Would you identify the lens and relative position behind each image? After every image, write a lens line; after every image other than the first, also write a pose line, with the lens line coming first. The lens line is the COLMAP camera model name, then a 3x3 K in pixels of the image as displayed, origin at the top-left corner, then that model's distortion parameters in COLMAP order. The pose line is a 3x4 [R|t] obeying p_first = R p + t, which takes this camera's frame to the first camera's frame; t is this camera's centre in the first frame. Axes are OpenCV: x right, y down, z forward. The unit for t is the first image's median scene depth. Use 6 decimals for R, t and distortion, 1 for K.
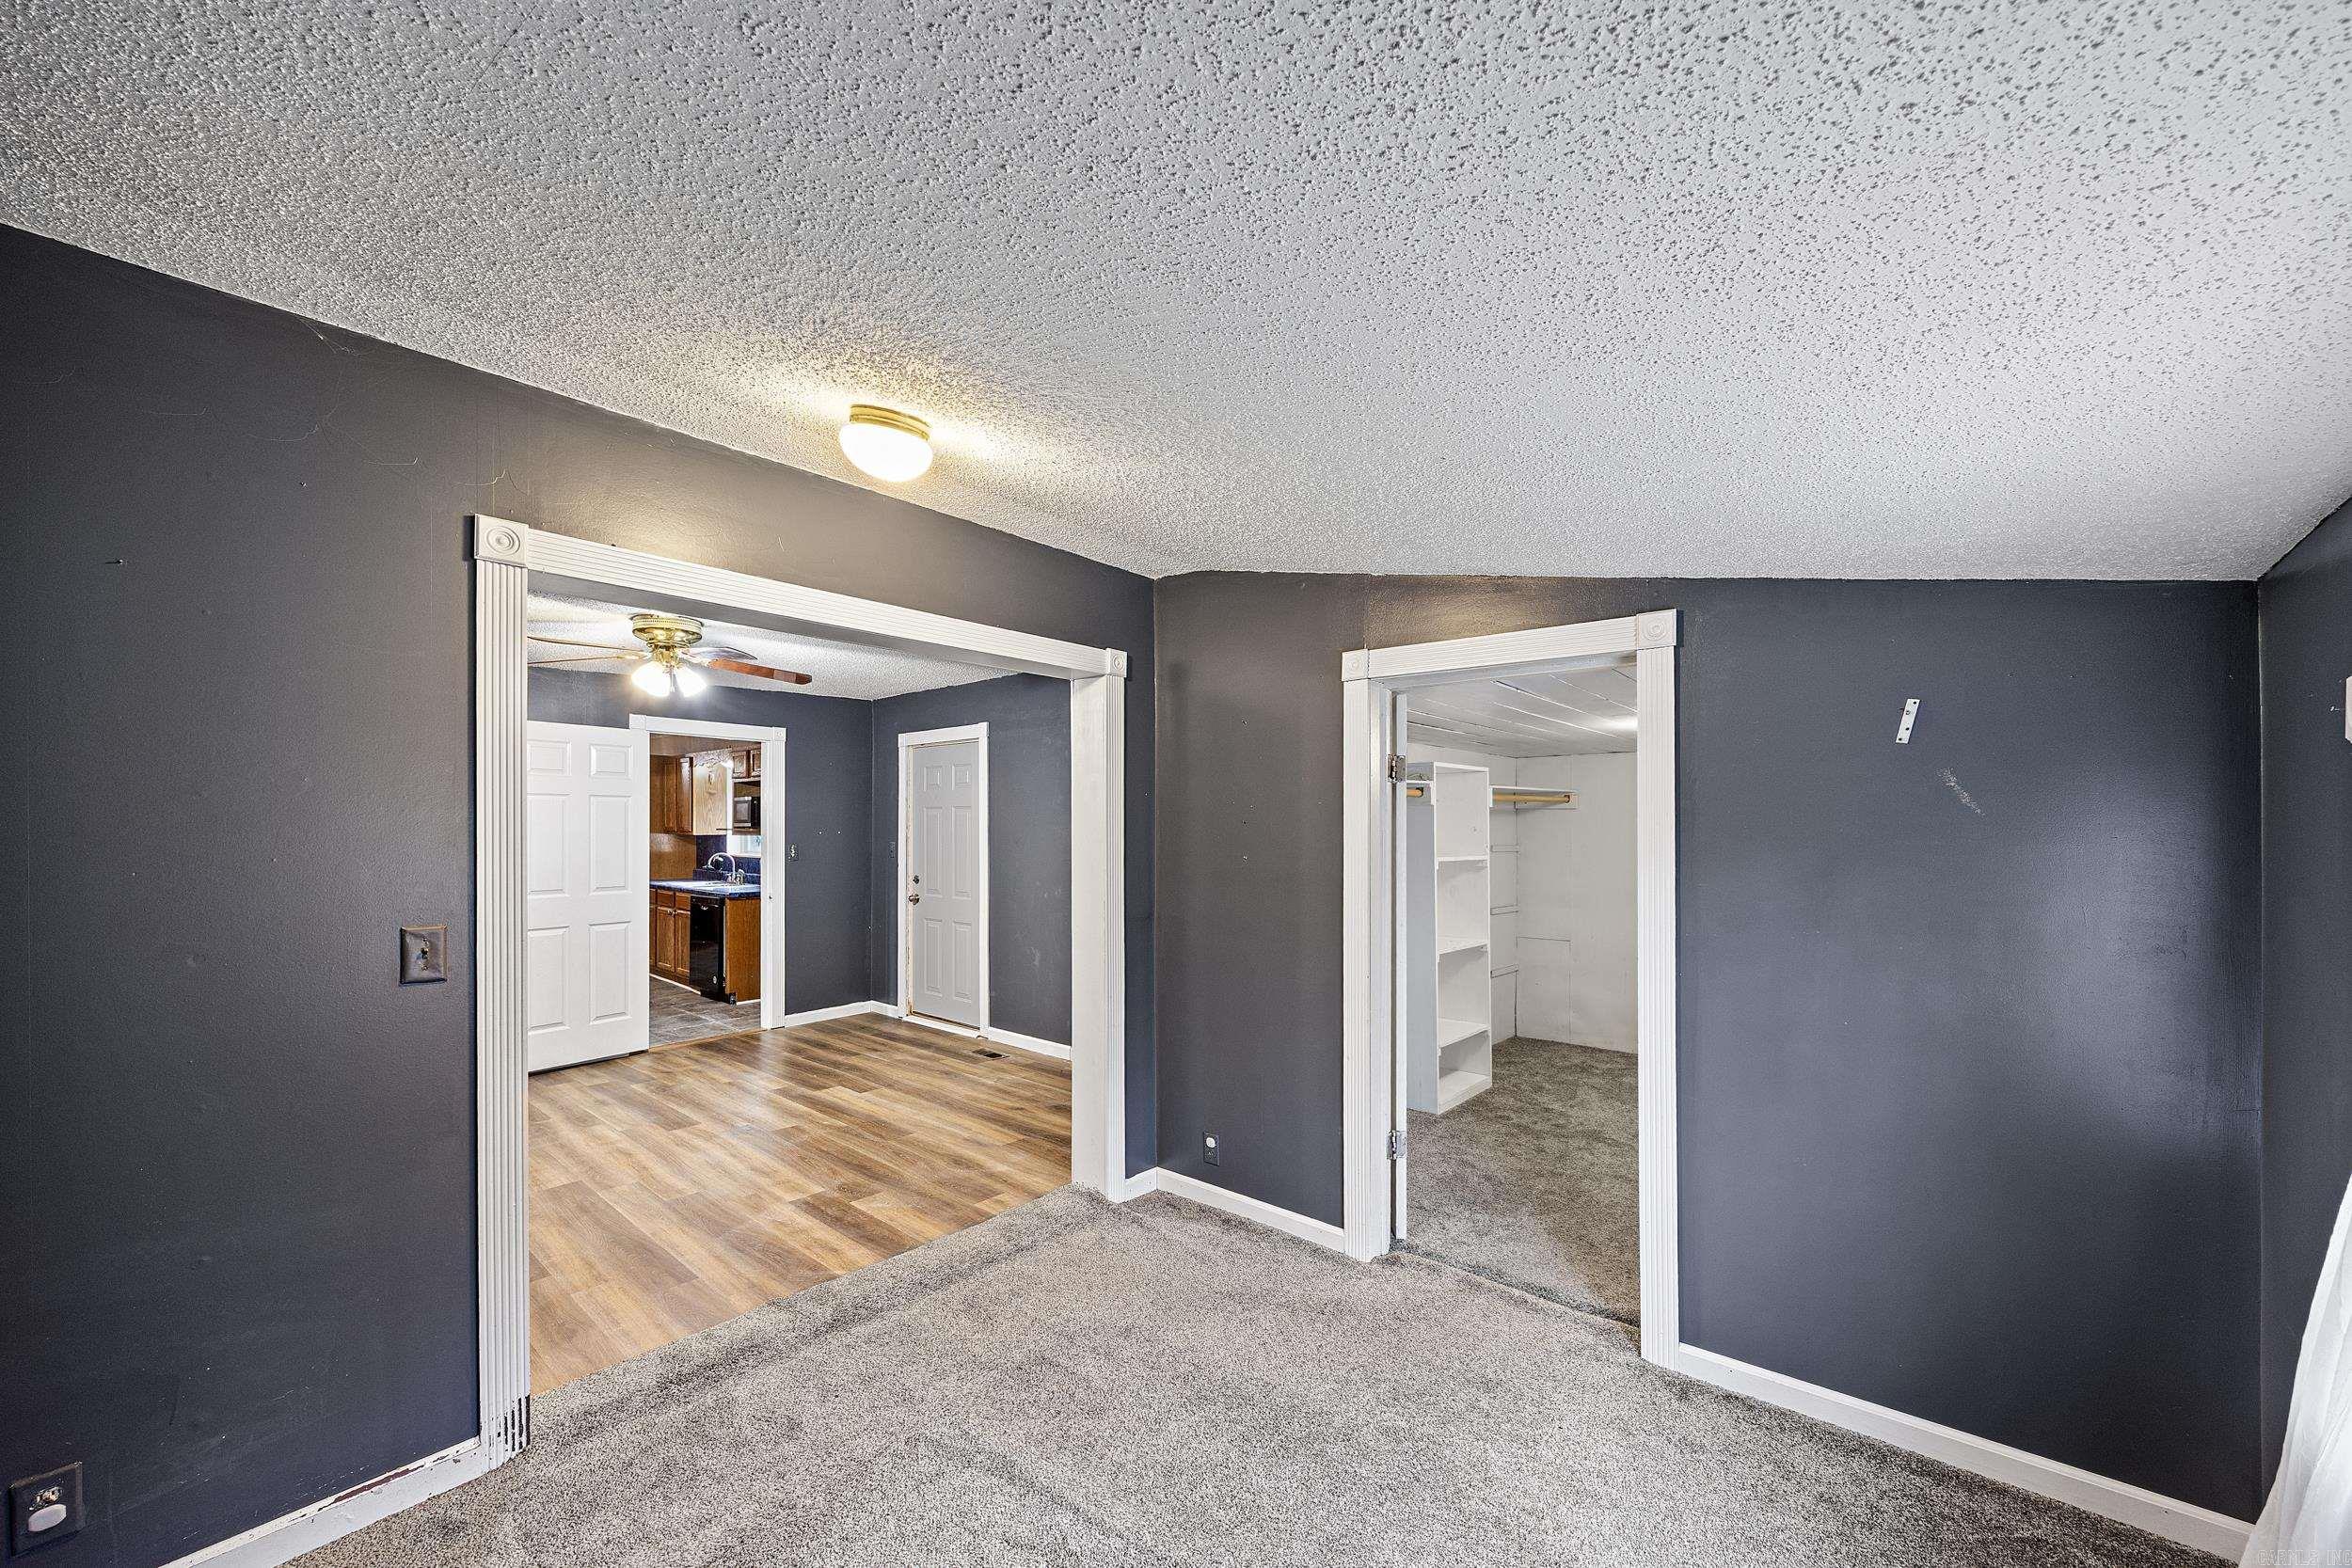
lens RADIAL K [[914.3, 0, 1200.4], [0, 914.3, 824.2], [0, 0, 1]] dist [-0.000963, -0.000097]
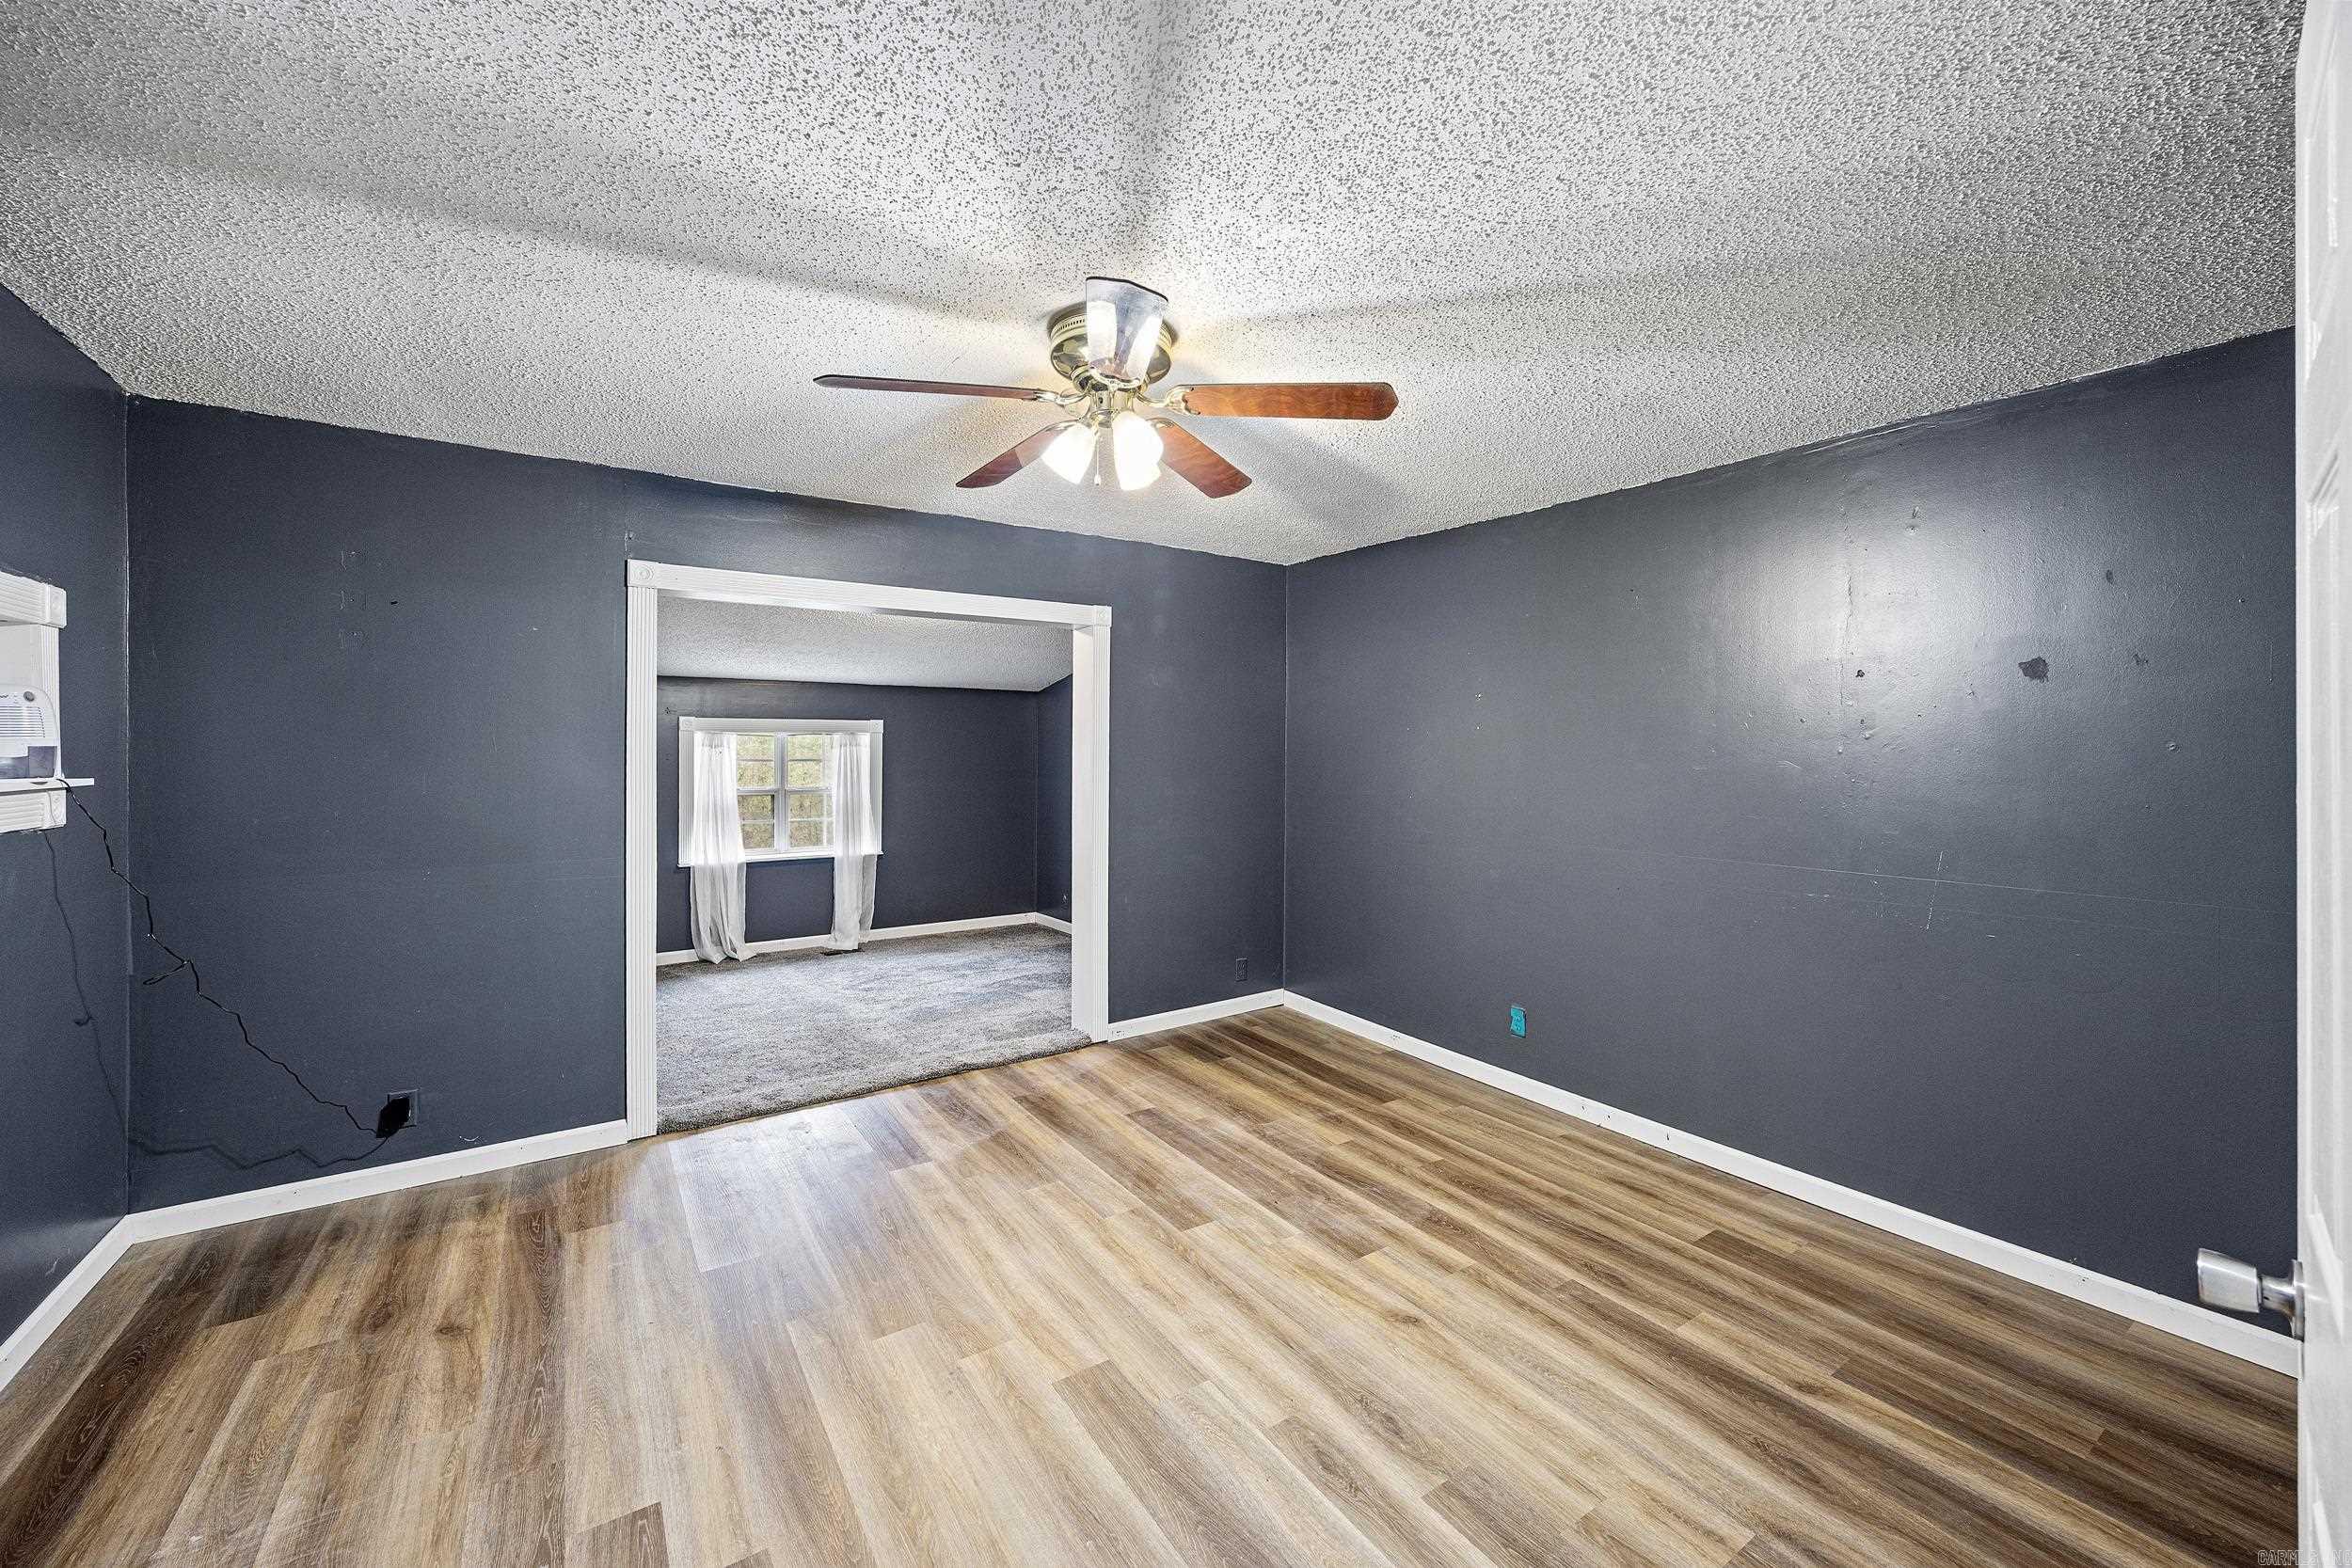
lens RADIAL K [[914.3, 0, 1164.7], [0, 914.3, 750.6], [0, 0, 1]] dist [-0.000963, -0.000097]
pose [[-0.961837, 0.005131, 0.273576, -0.691068], [0.003318, 0.999969, -0.007088, 0.012487], [-0.273604, -0.005910, -0.961824, 1.357123]]
